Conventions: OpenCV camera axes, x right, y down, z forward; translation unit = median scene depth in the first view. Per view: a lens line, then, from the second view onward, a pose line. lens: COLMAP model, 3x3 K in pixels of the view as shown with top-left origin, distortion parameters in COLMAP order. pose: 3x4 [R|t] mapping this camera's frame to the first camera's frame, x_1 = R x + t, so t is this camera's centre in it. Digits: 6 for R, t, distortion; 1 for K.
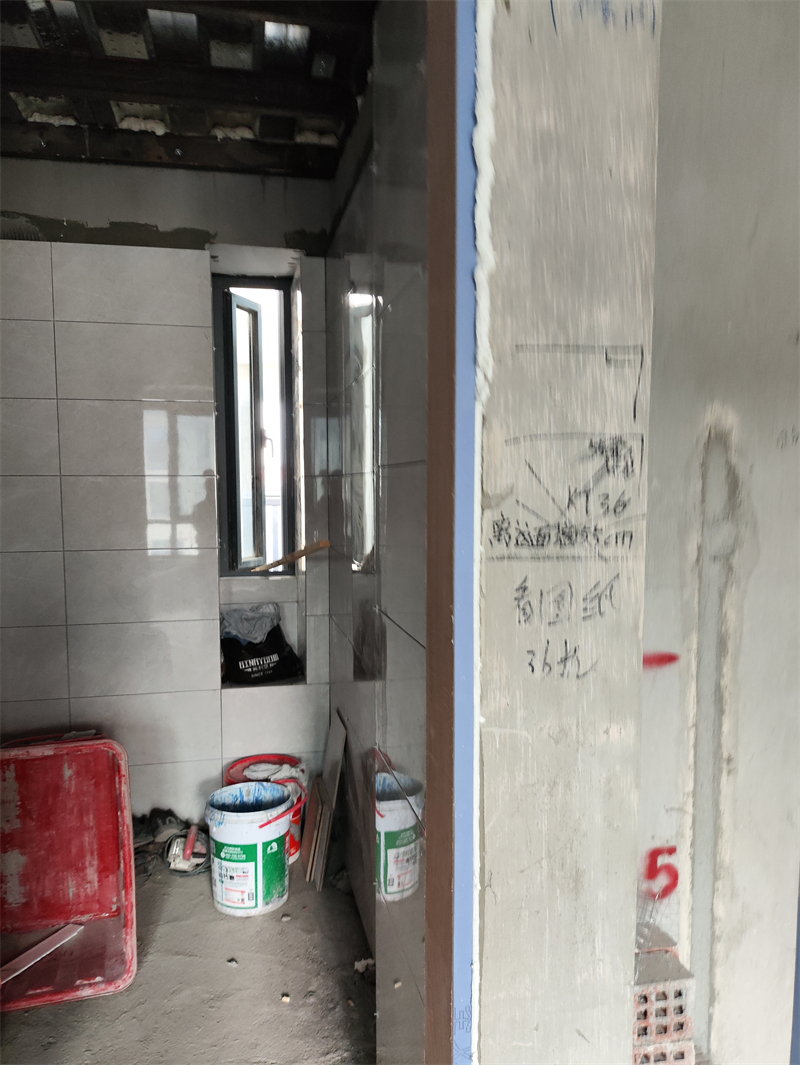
lens RADIAL K [[786.8, 0, 389.5], [0, 786.8, 555.5], [0, 0, 1]] dist [0.030358, -0.032771]
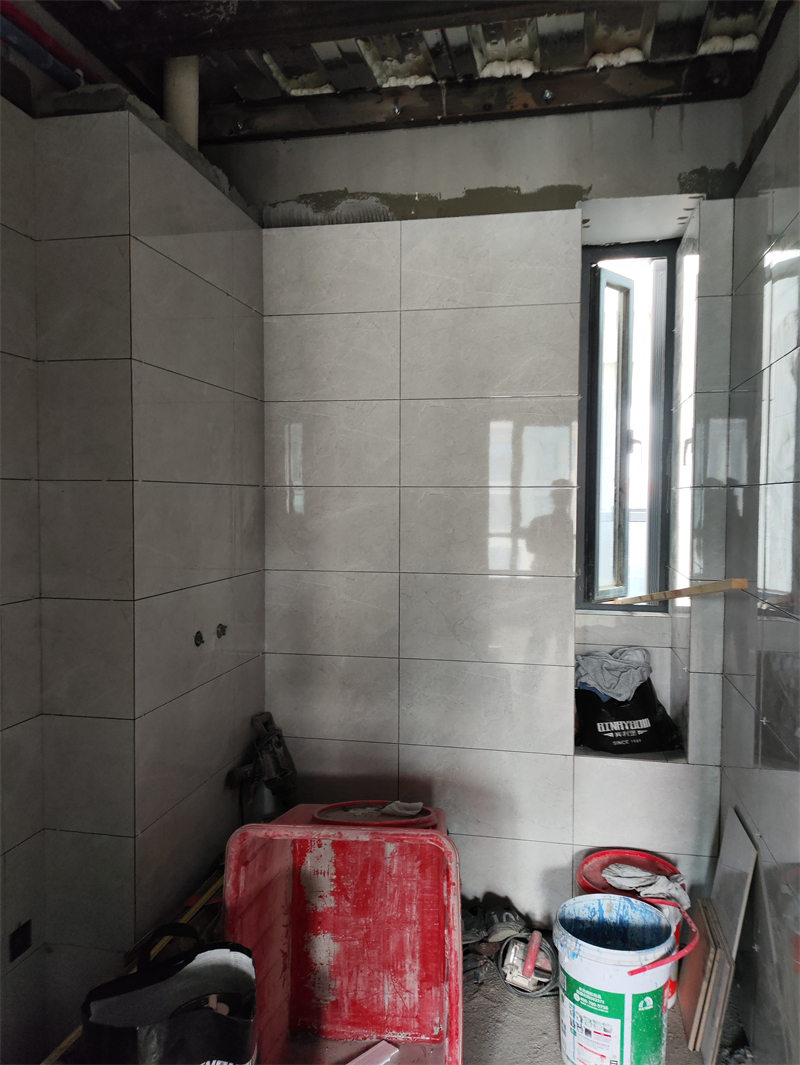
lens RADIAL K [[786.8, 0, 410.0], [0, 786.8, 533.4], [0, 0, 1]] dist [0.030358, -0.032771]
pose [[0.923037, 0.025322, -0.383878, -0.073799], [-0.042257, 0.998467, -0.035745, -0.019200], [0.382384, 0.049216, 0.922692, 0.214795]]
